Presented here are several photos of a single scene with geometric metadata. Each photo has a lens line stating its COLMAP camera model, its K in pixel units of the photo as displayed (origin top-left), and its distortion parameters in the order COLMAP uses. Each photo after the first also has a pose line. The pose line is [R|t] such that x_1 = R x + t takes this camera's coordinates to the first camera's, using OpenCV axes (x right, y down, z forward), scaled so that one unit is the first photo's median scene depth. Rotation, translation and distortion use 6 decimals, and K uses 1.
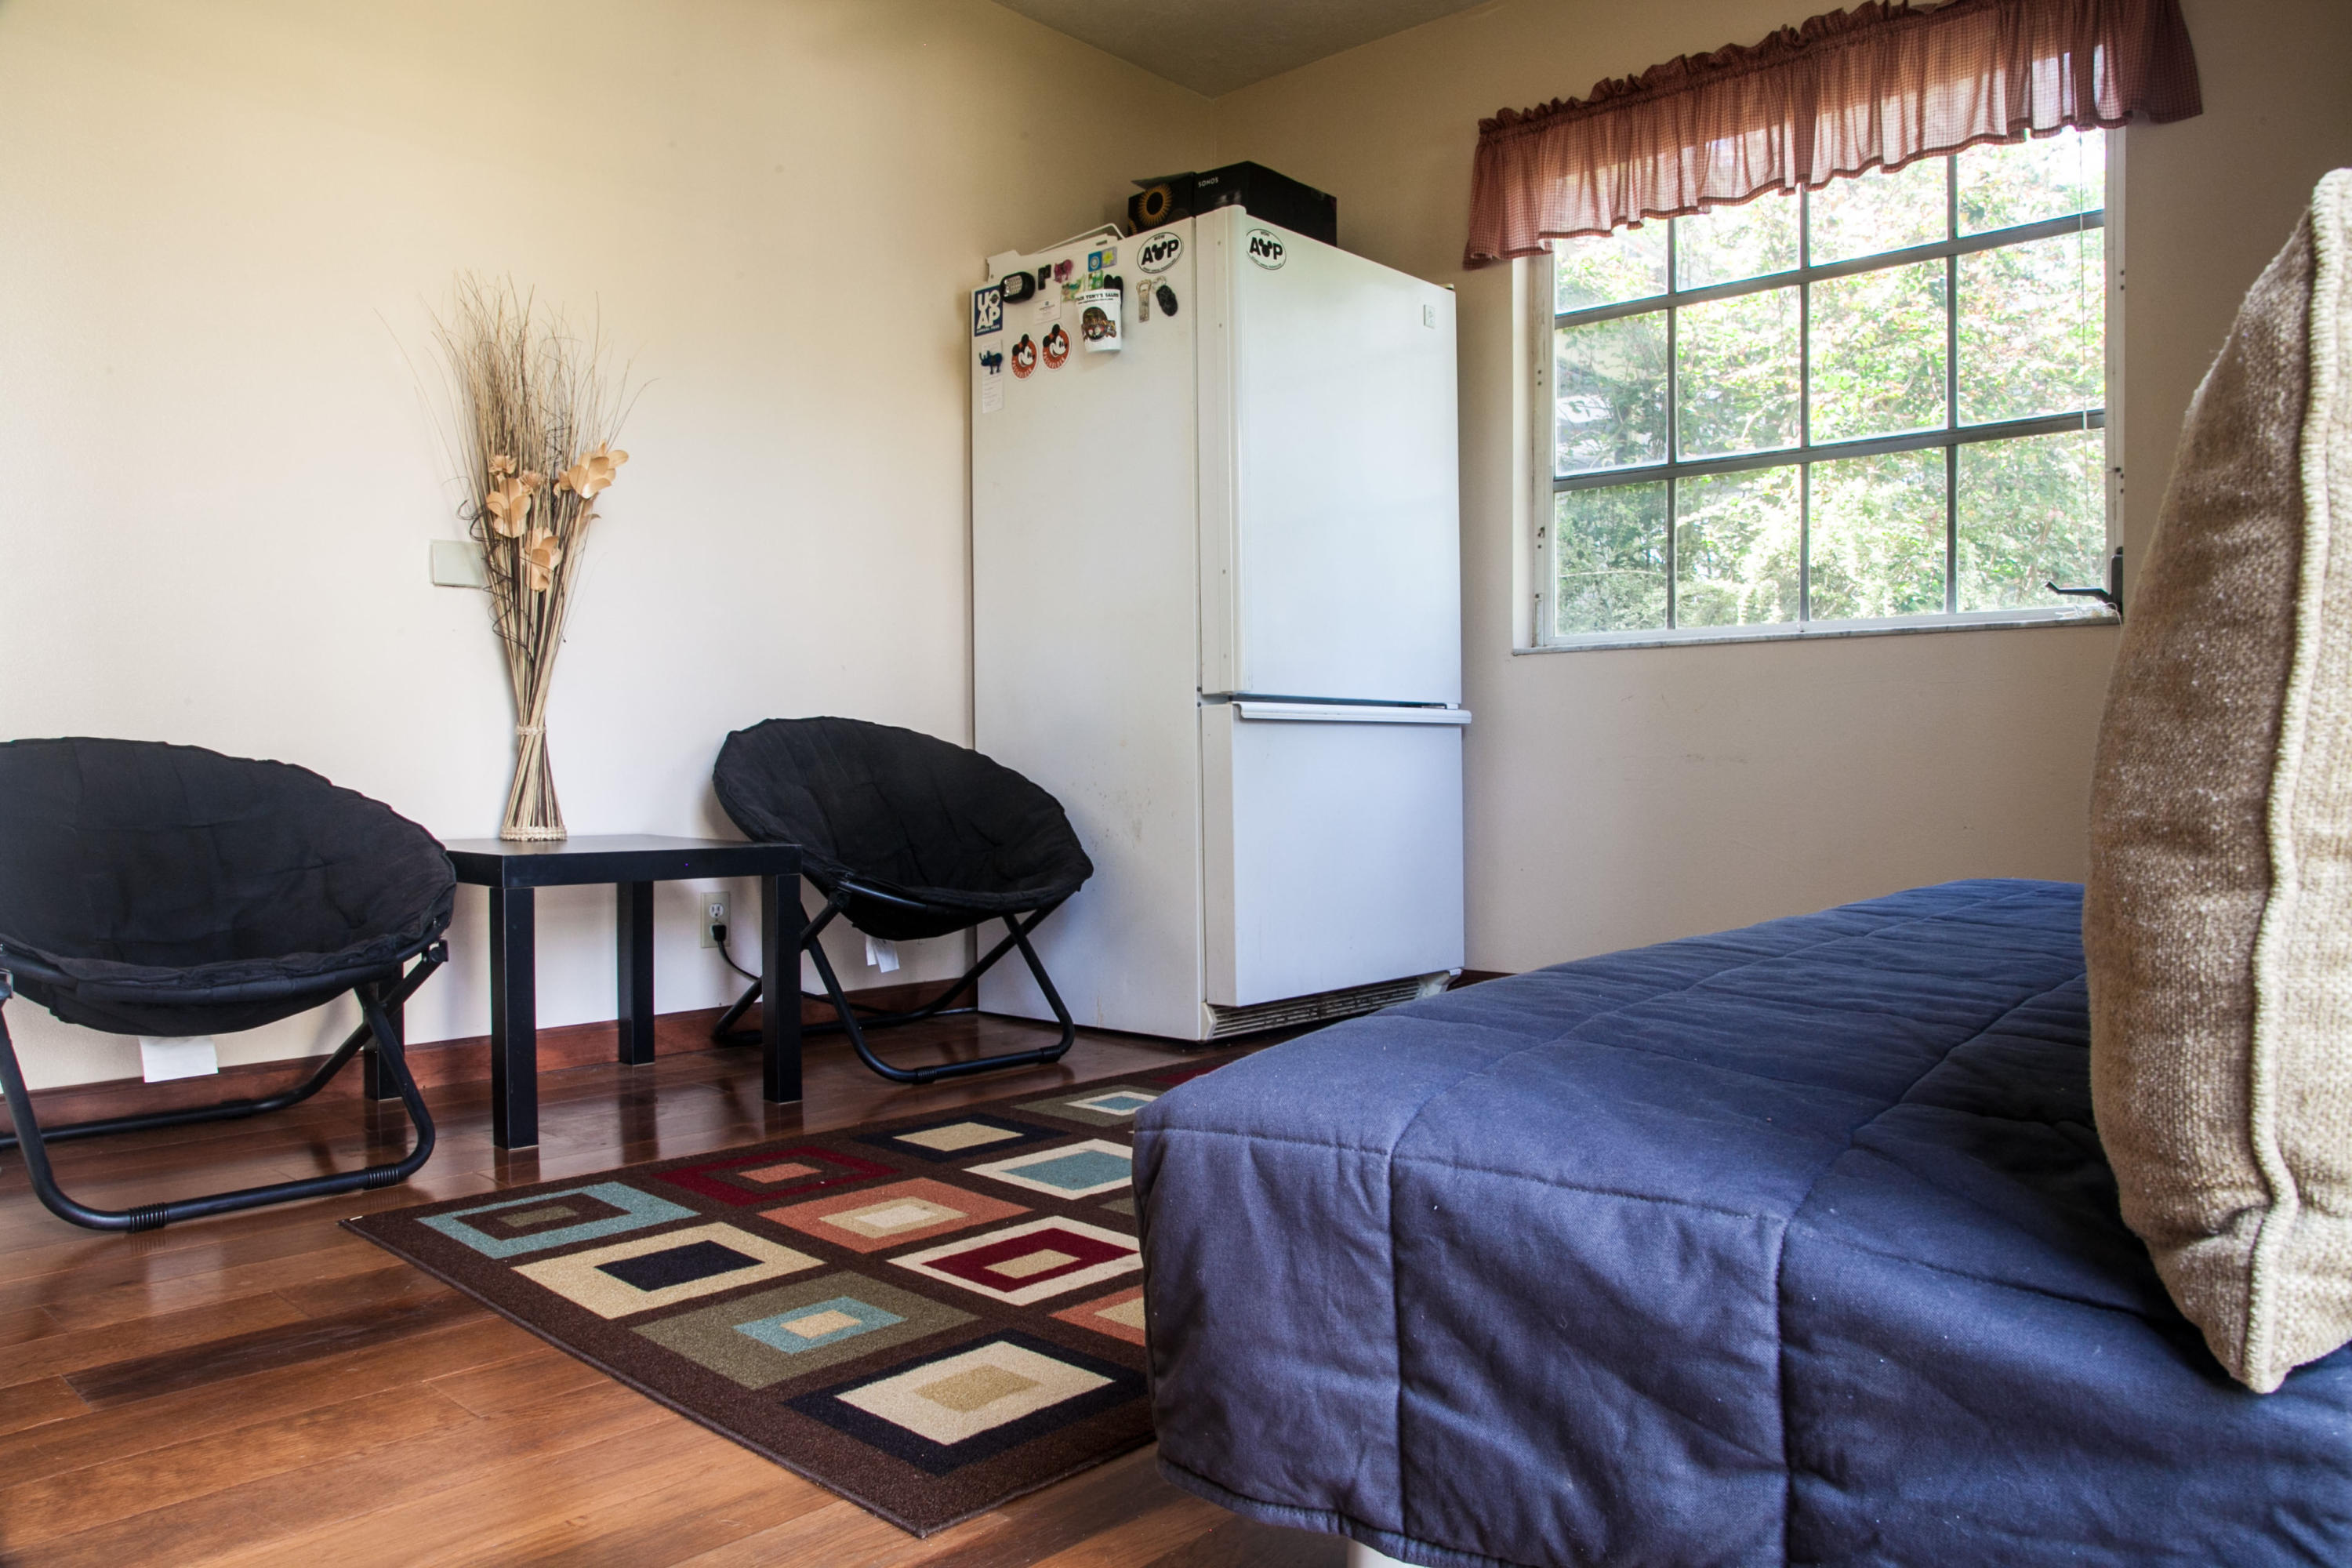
lens RADIAL K [[1658.0, 0, 1176.0], [0, 1658.0, 784.0], [0, 0, 1]] dist [-0.109913, 0.086003]
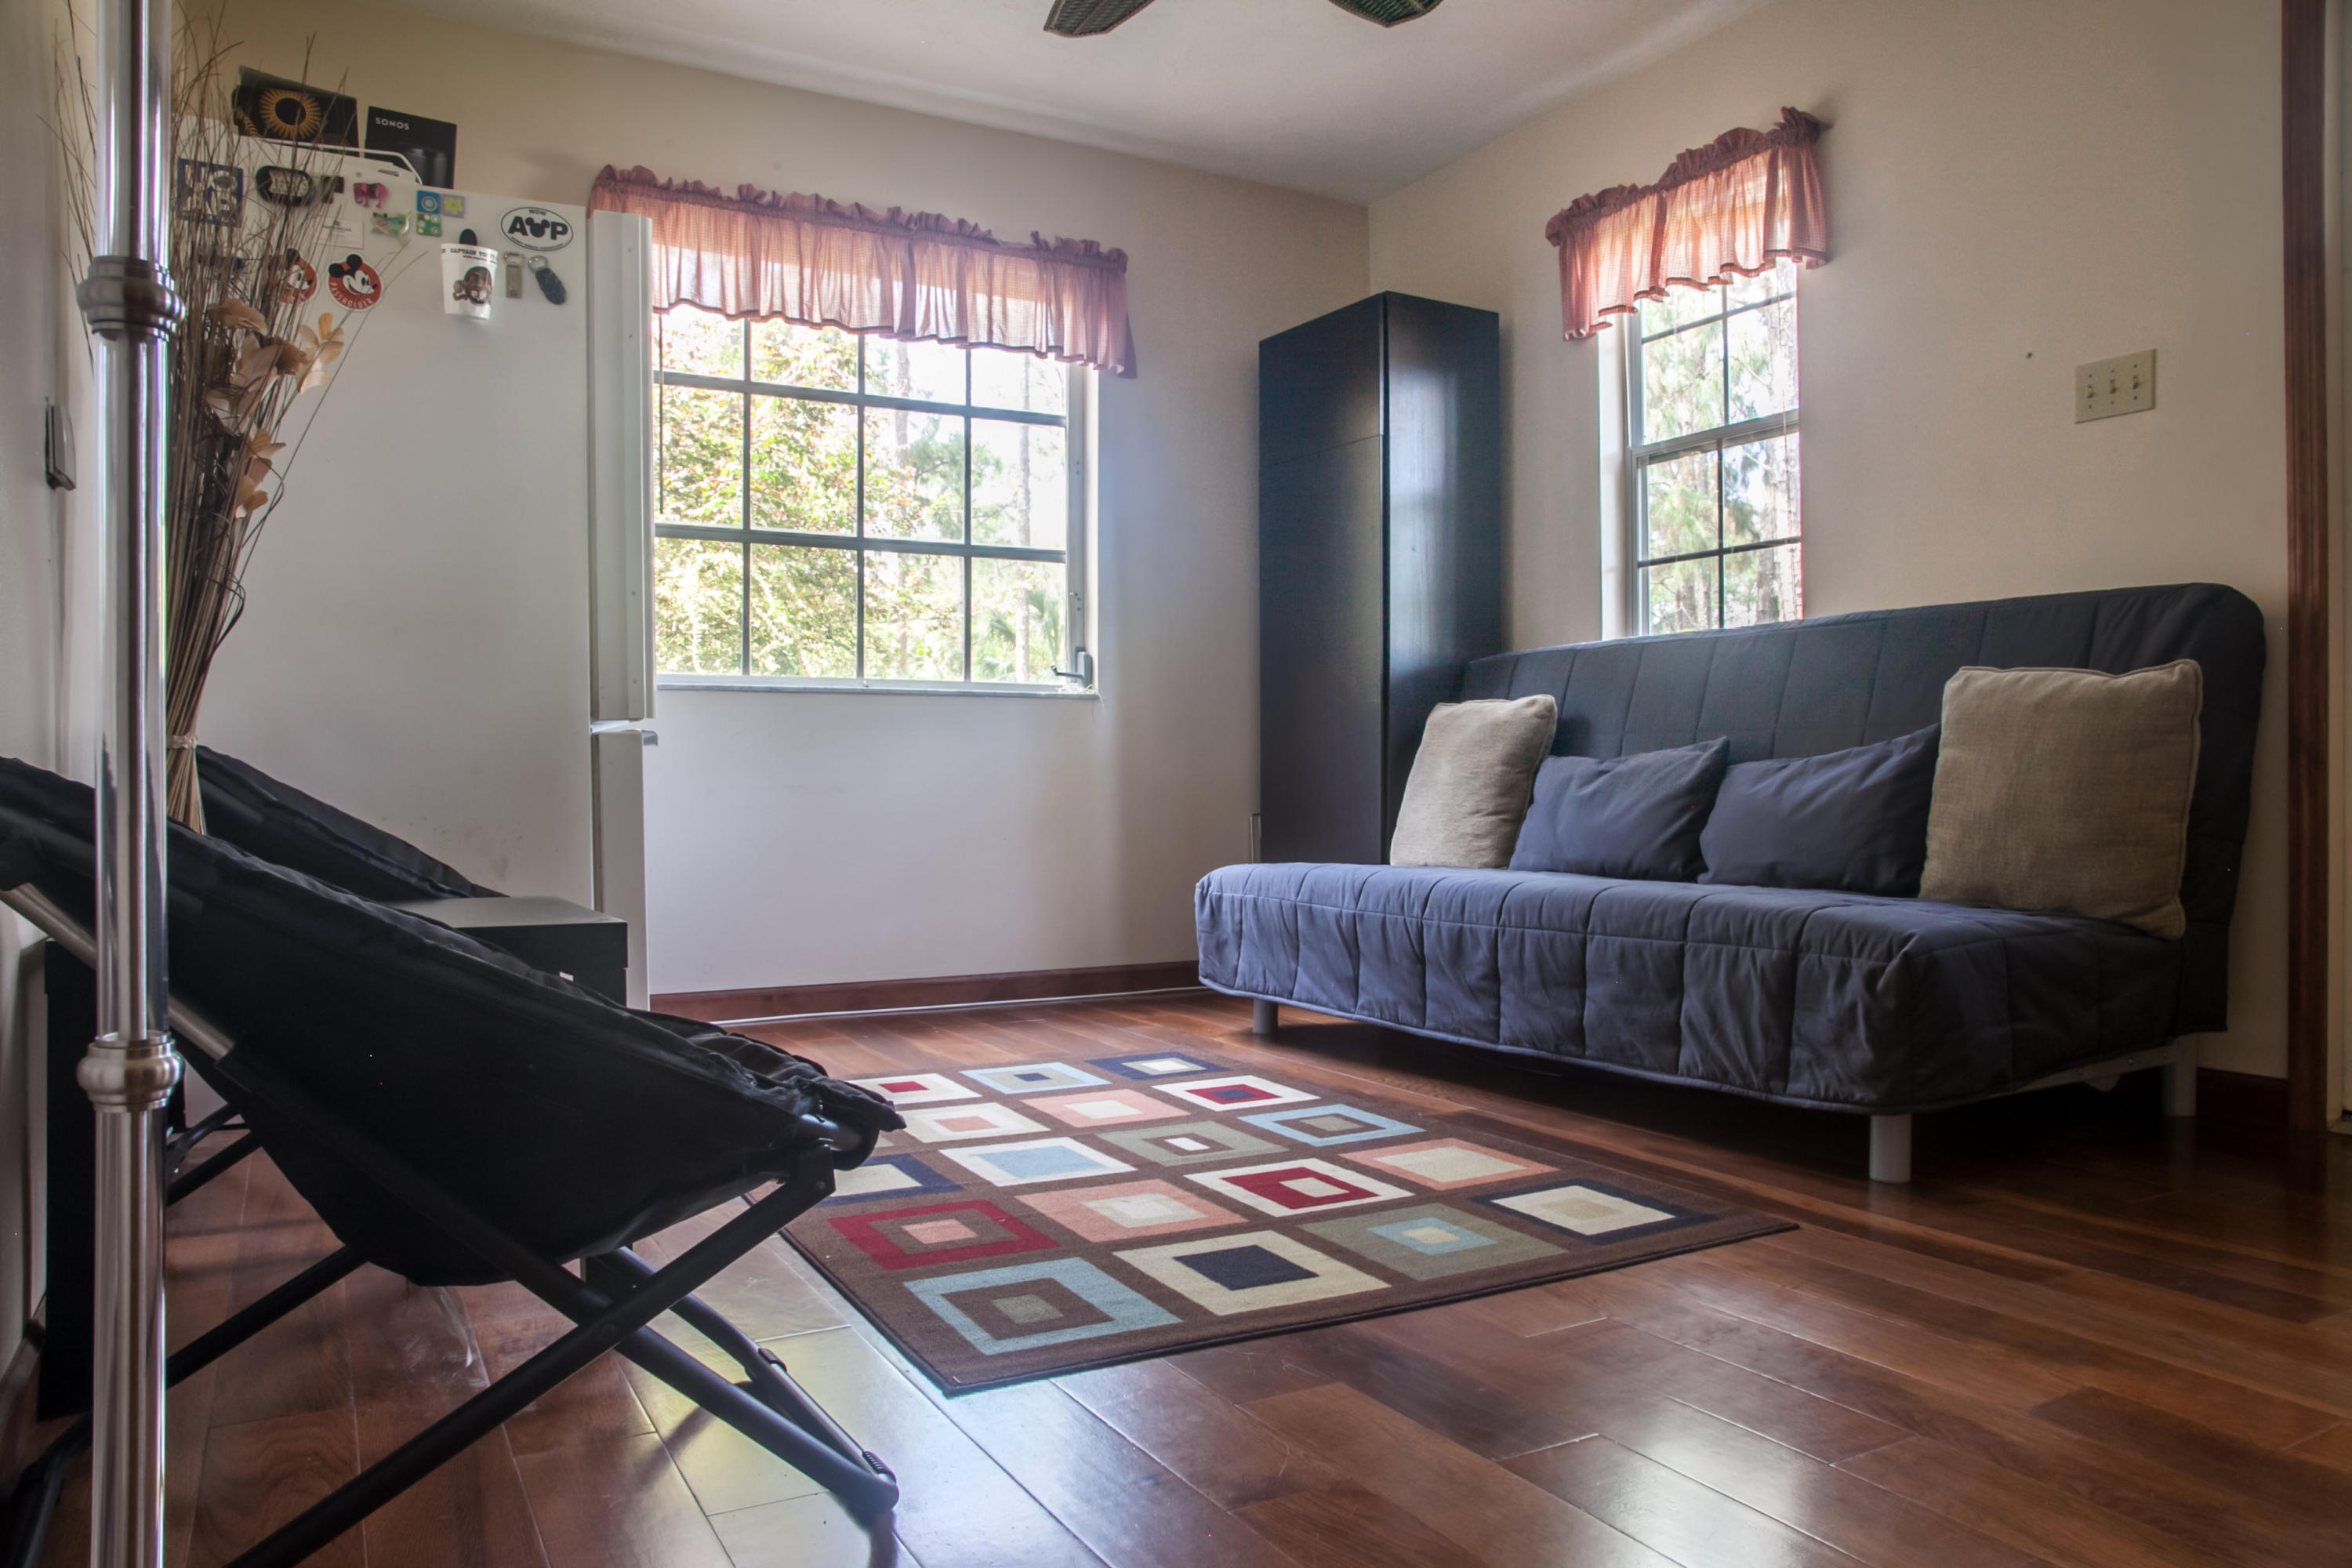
lens RADIAL K [[1658.0, 0, 1176.0], [0, 1658.0, 784.0], [0, 0, 1]] dist [-0.109913, 0.086003]
pose [[0.307433, 0.003131, 0.951565, -0.817766], [0.017026, 0.999816, -0.008791, -0.005425], [-0.951417, 0.018904, 0.307323, 0.435559]]
